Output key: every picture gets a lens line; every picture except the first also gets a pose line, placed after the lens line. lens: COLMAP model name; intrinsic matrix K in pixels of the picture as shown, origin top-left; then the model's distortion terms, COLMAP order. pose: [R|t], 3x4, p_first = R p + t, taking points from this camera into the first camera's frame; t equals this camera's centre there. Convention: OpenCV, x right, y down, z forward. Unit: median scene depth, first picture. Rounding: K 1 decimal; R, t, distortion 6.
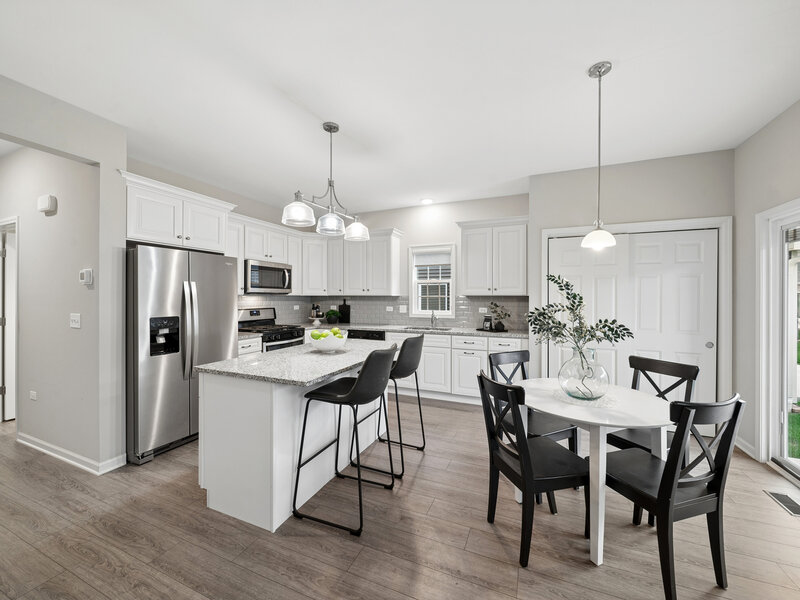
lens RADIAL K [[318.2, 0, 400.0], [0, 318.2, 300.0], [0, 0, 1]] dist [0.000575, -0.000006]
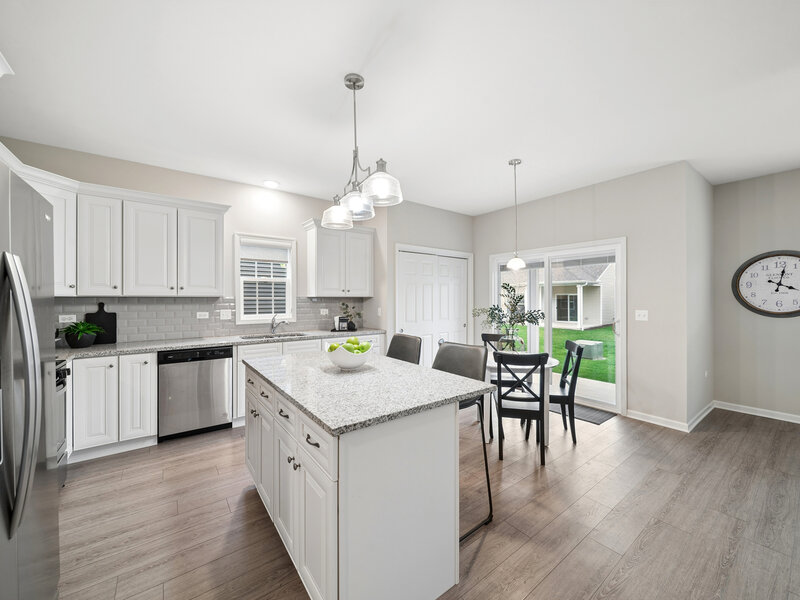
lens RADIAL K [[318.4, 0, 400.5], [0, 318.4, 304.2], [0, 0, 1]] dist [-0.001346, -0.000304]
pose [[0.500712, -0.018003, 0.865427, -0.456938], [0.009693, 0.999838, 0.015191, -0.003366], [-0.865560, 0.000782, 0.500805, 0.276843]]
